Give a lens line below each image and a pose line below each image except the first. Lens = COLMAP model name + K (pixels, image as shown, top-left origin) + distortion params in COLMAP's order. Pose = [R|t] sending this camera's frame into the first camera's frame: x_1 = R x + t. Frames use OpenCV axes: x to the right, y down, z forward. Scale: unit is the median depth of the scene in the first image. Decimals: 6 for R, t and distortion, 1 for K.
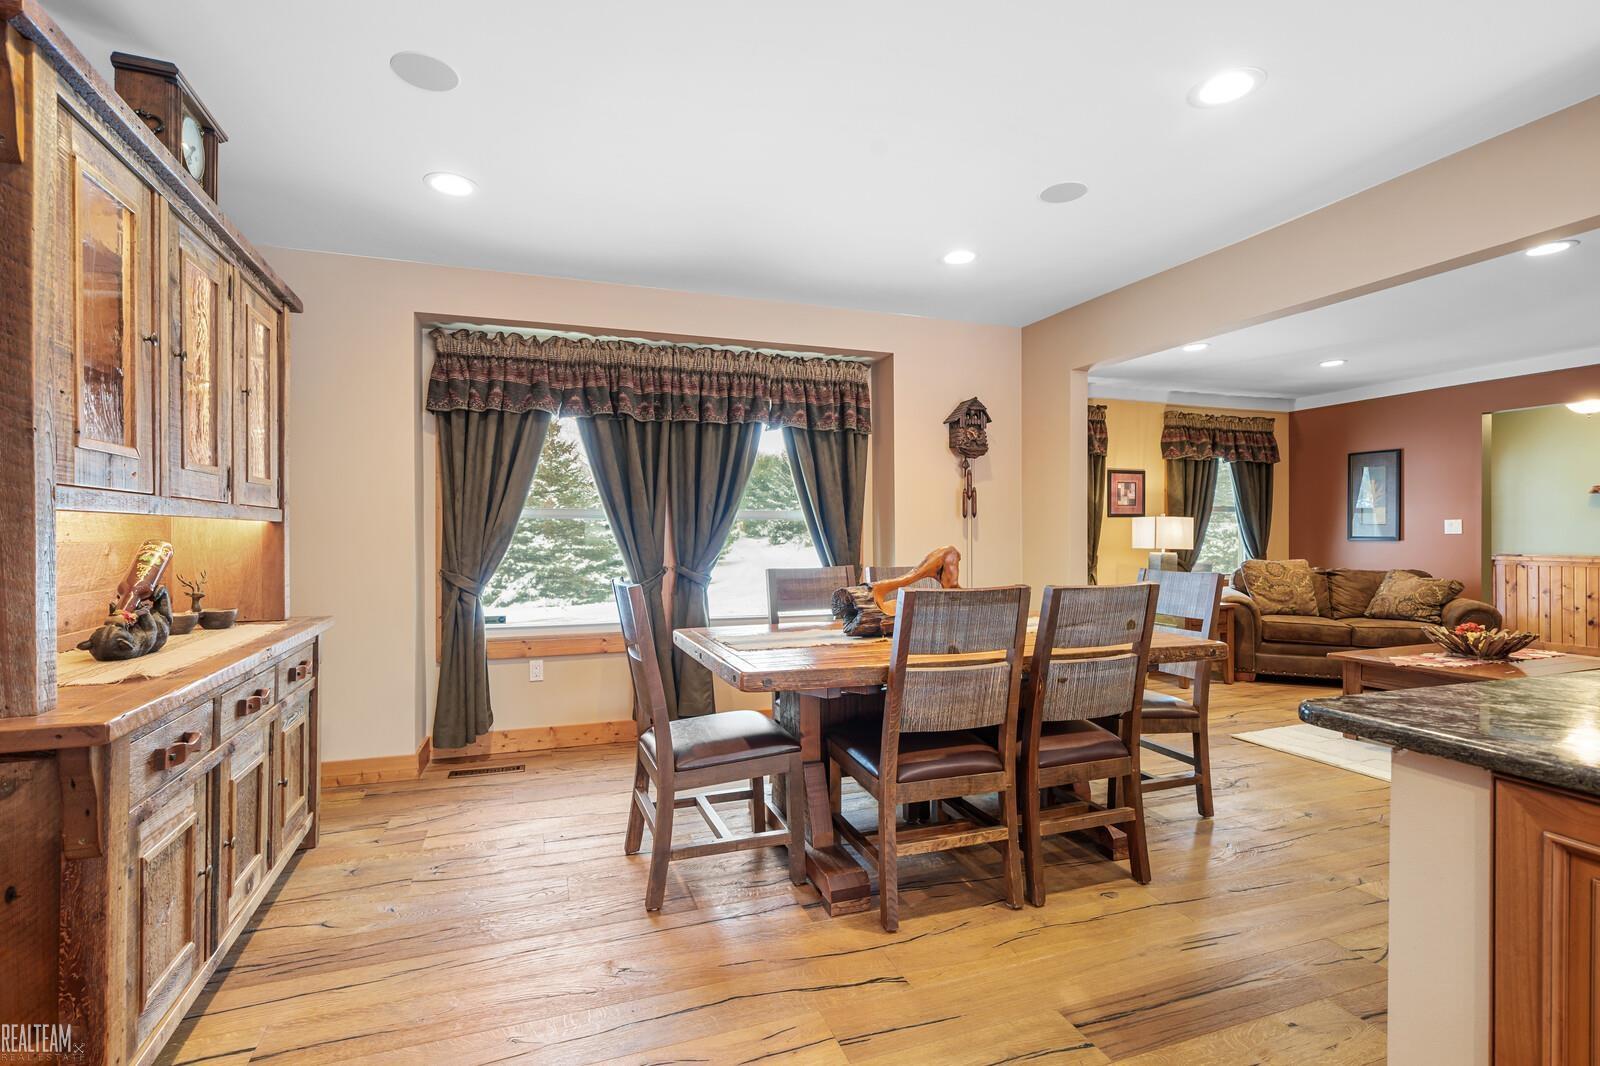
lens RADIAL K [[738.4, 0, 794.5], [0, 738.4, 536.0], [0, 0, 1]] dist [0.000476, 0.000055]
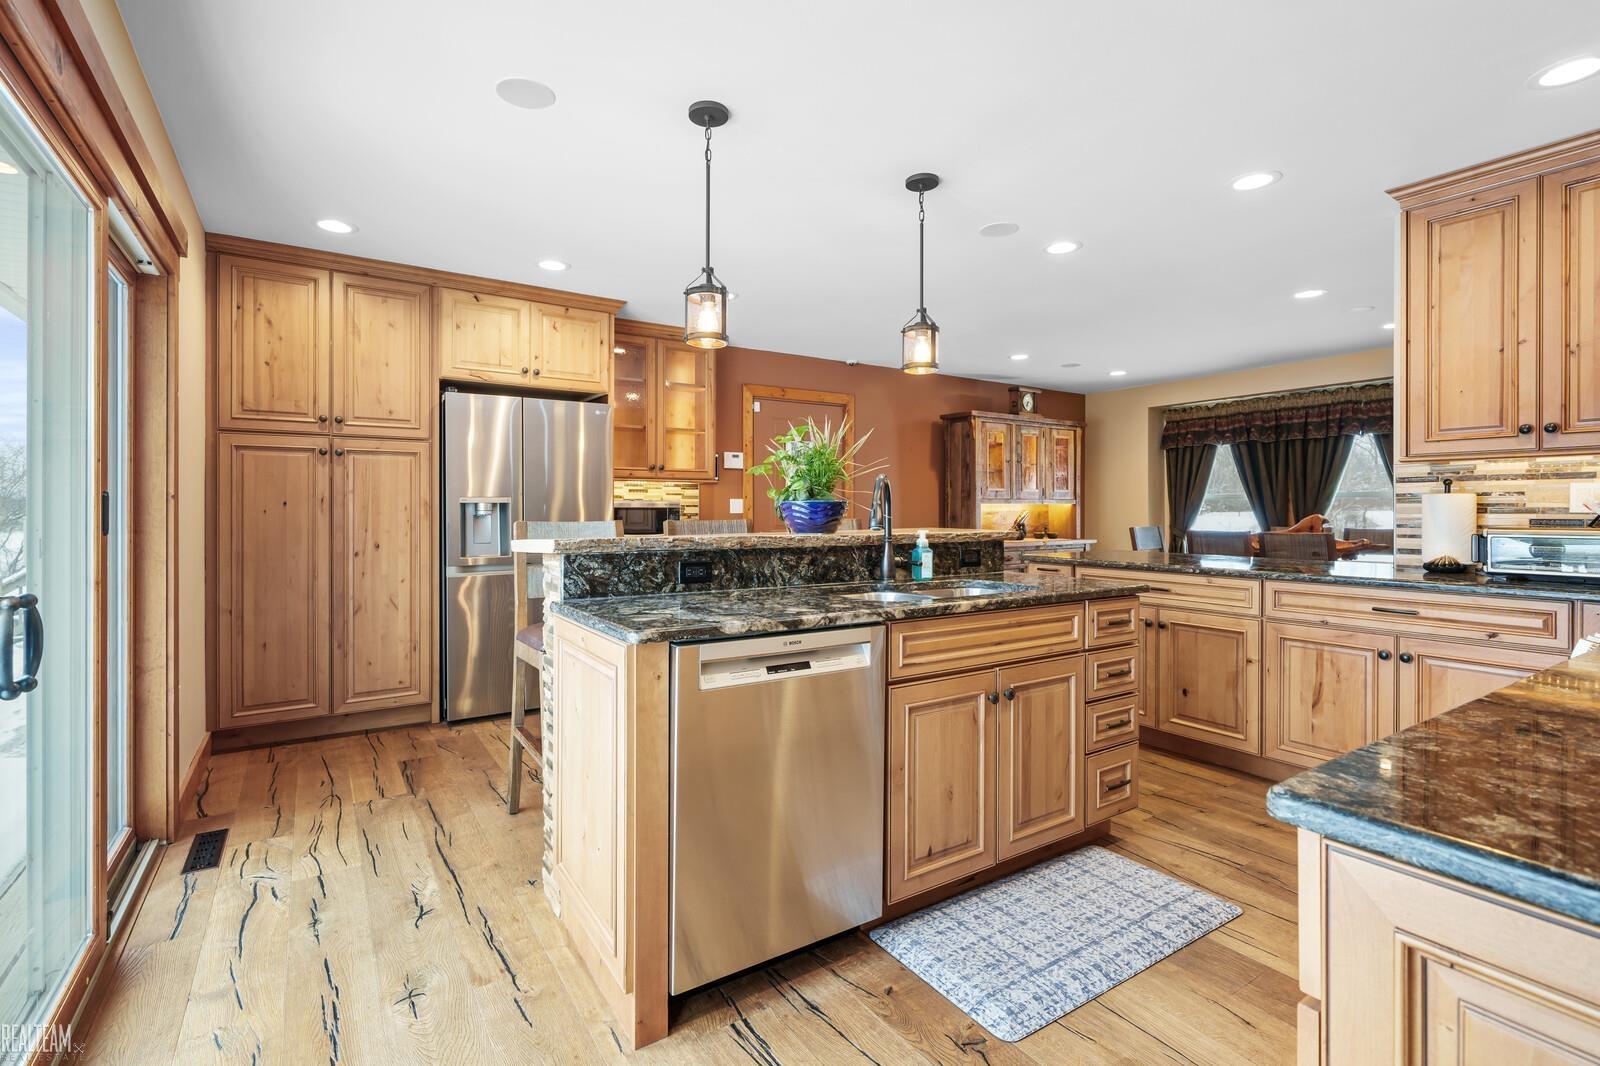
lens RADIAL K [[738.4, 0, 798.9], [0, 738.4, 516.0], [0, 0, 1]] dist [0.000476, 0.000055]
pose [[0.223816, 0.012959, -0.974545, 1.267870], [0.000235, 0.999911, 0.013350, -0.007674], [0.974631, -0.003217, 0.223793, -0.462904]]
